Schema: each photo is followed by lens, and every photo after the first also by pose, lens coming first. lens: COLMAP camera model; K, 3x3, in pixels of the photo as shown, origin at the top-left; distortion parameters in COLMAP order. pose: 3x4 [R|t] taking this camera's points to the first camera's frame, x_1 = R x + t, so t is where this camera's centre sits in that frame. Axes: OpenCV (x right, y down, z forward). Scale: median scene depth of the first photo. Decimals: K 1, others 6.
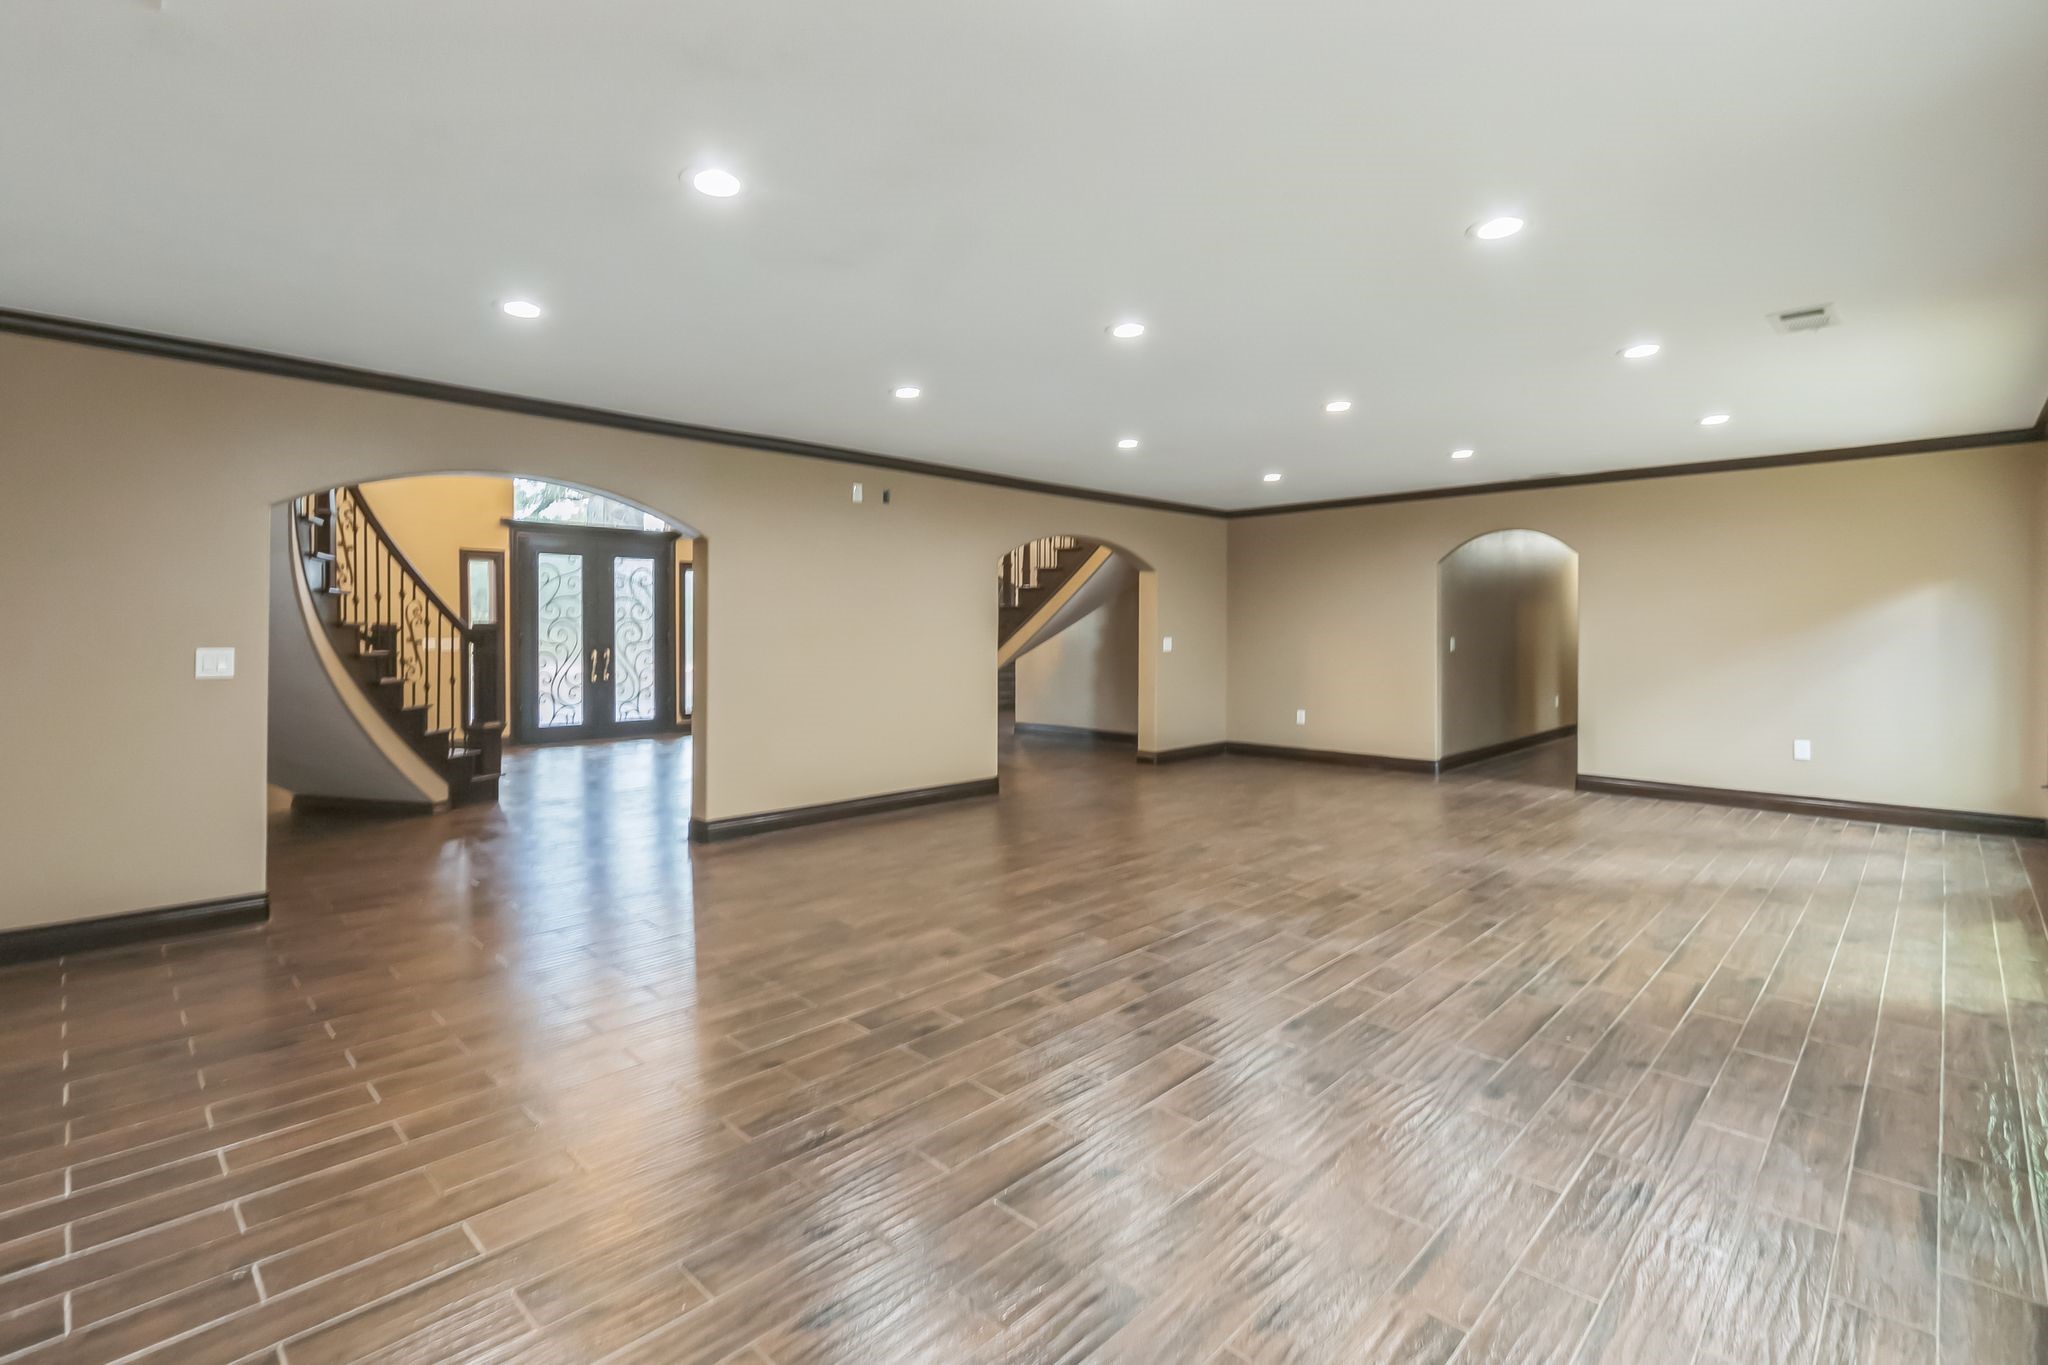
lens RADIAL K [[944.9, 0, 1023.9], [0, 944.9, 642.8], [0, 0, 1]] dist [0.004013, 0.000164]
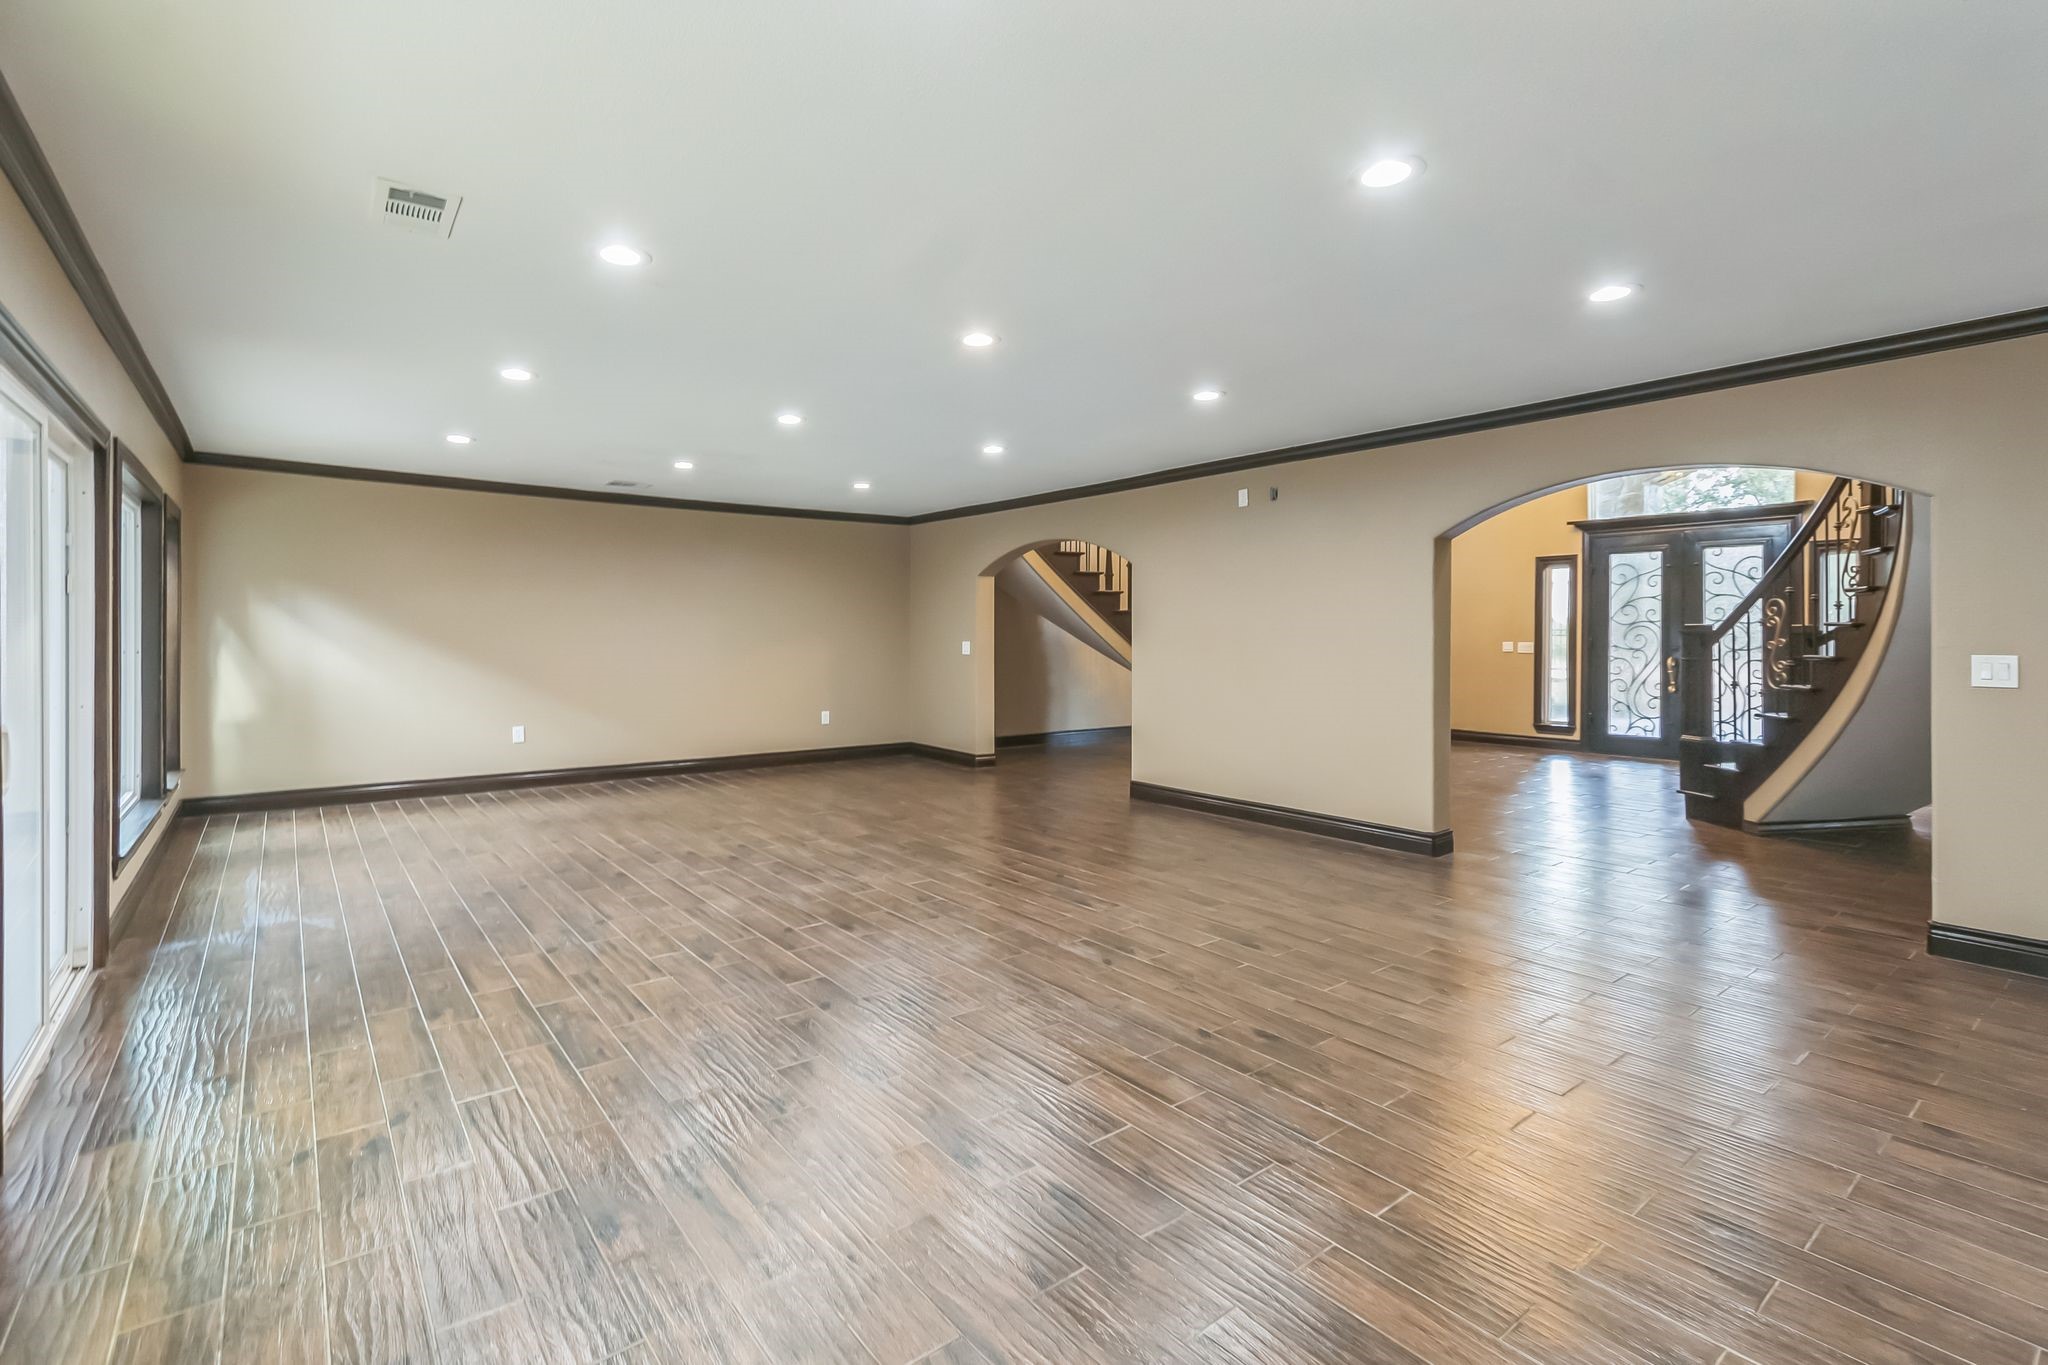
lens RADIAL K [[944.9, 0, 1023.9], [0, 944.9, 642.8], [0, 0, 1]] dist [0.004013, 0.000164]
pose [[-0.131148, 0.011222, -0.991299, 0.536917], [-0.015140, 0.999797, 0.013321, -0.008246], [0.991247, 0.016755, -0.130951, 0.563080]]
